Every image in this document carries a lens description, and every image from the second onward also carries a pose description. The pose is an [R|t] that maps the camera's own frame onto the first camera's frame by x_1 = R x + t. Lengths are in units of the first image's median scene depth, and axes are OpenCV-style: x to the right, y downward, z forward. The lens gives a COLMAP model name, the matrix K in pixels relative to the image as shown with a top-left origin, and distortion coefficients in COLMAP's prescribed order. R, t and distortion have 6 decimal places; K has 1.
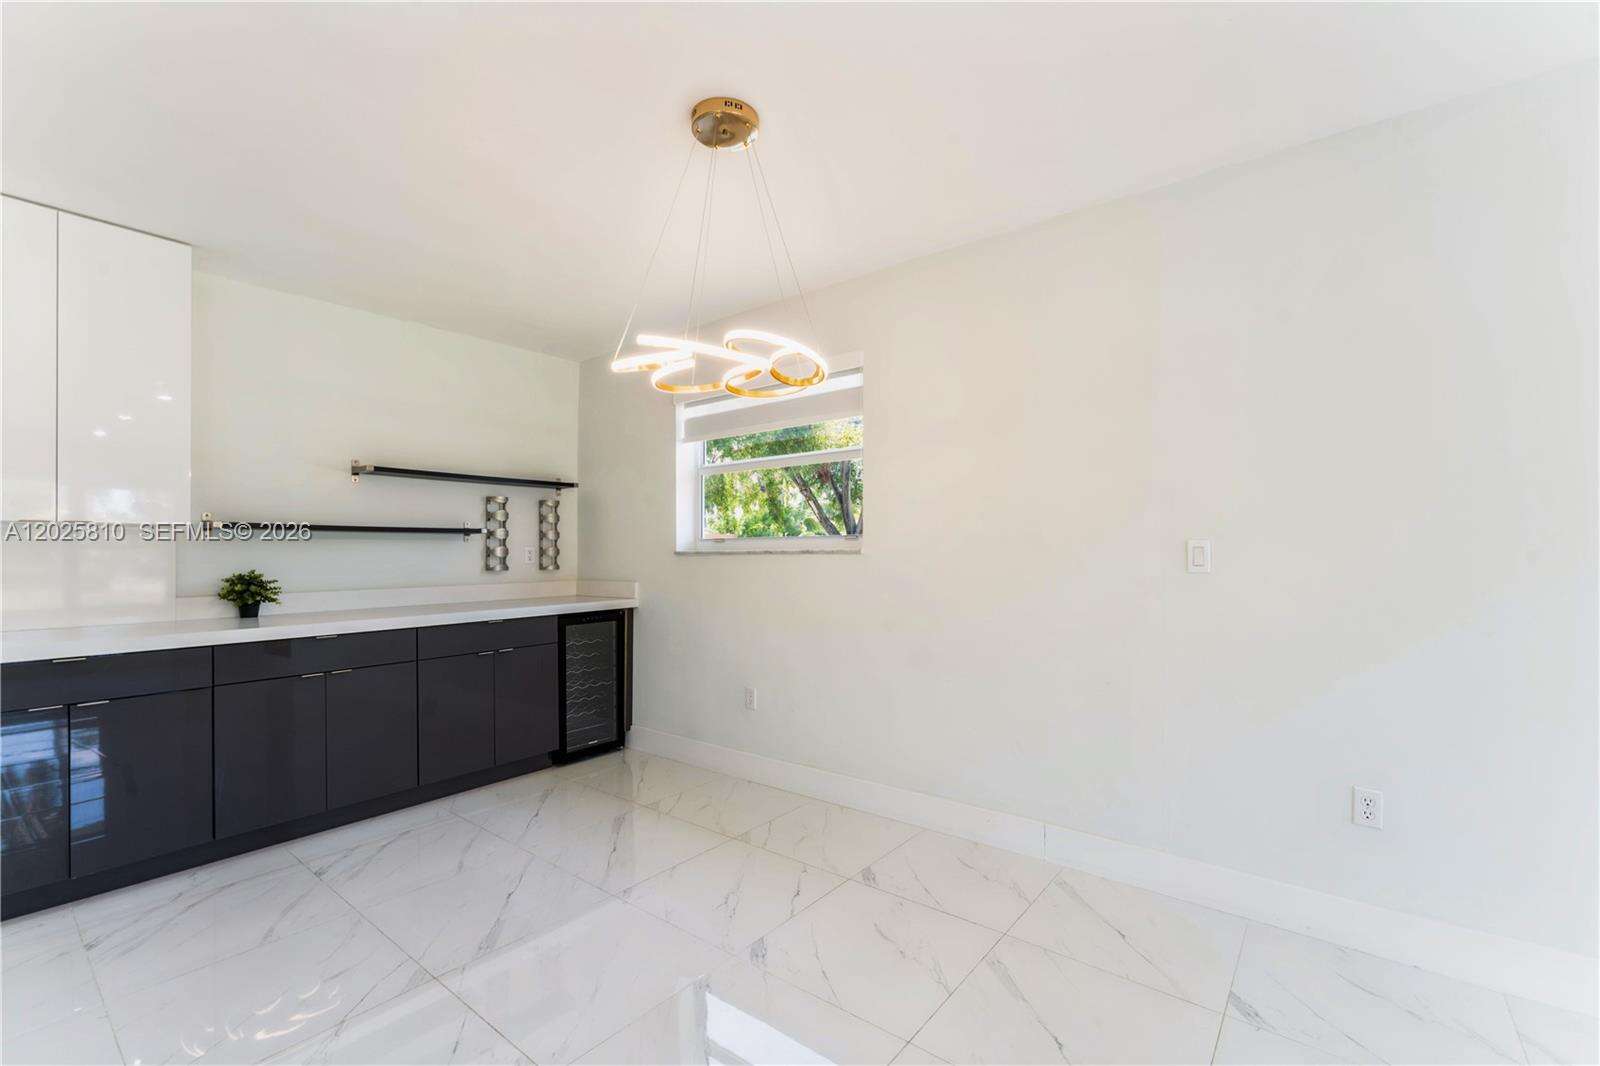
lens RADIAL K [[692.7, 0, 815.6], [0, 692.7, 556.4], [0, 0, 1]] dist [0.003881, 0.000196]
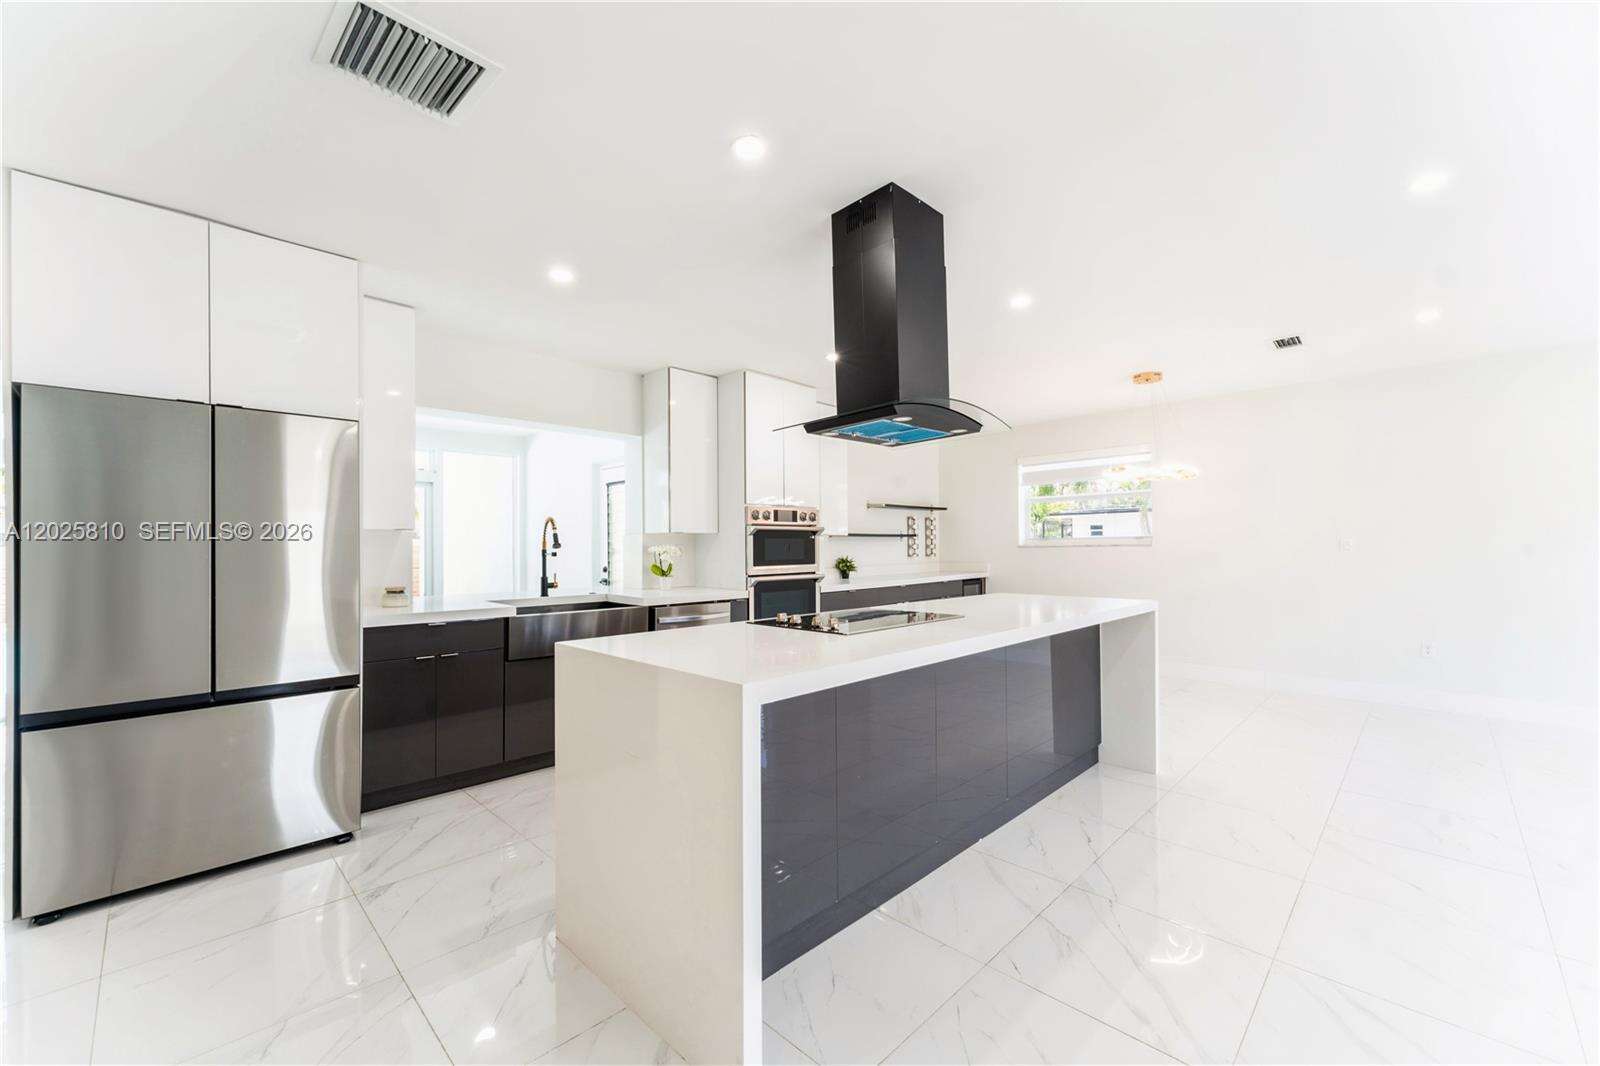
lens RADIAL K [[659.8, 0, 800.0], [0, 659.8, 542.6], [0, 0, 1]] dist [-0.000761, 0.000603]
pose [[0.993721, -0.008309, -0.111581, -0.574514], [0.007193, 0.999920, -0.010406, -0.000480], [0.111659, 0.009538, 0.993701, -0.784958]]
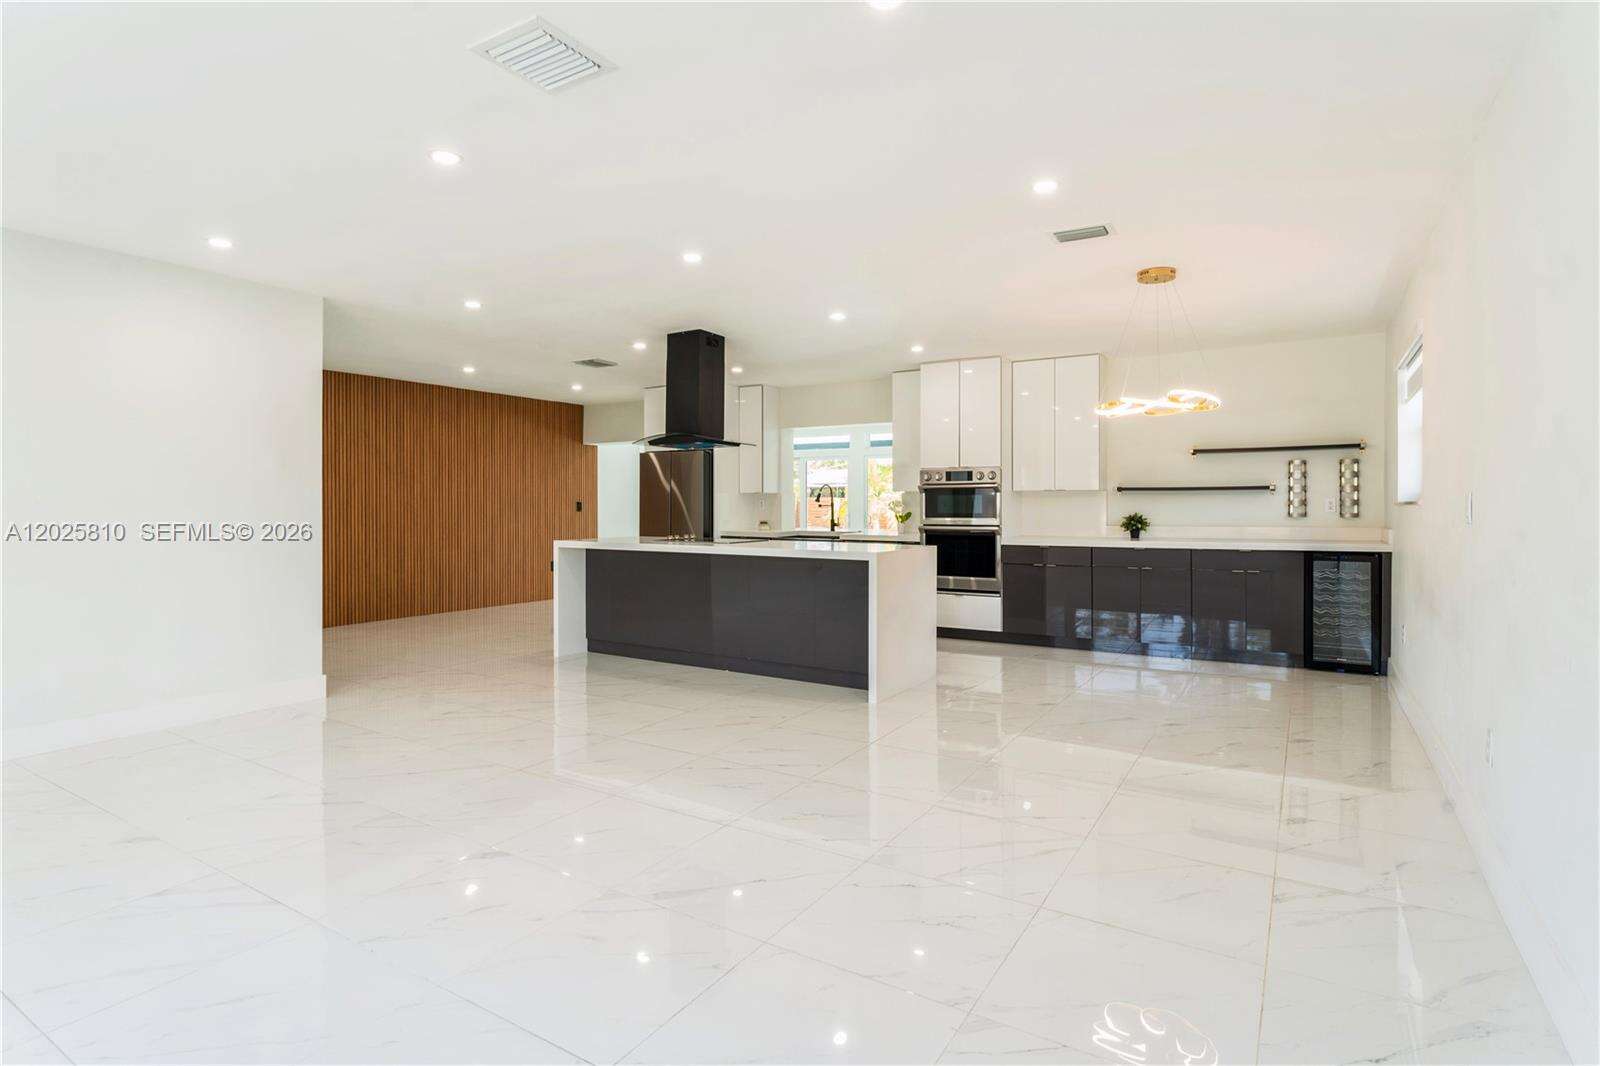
lens RADIAL K [[807.6, 0, 802.8], [0, 807.6, 520.7], [0, 0, 1]] dist [-0.001035, 0.000322]
pose [[0.094727, 0.025549, -0.995175, 0.986686], [-0.001236, 0.999673, 0.025547, -0.009801], [0.995503, -0.001190, 0.094727, -0.072868]]
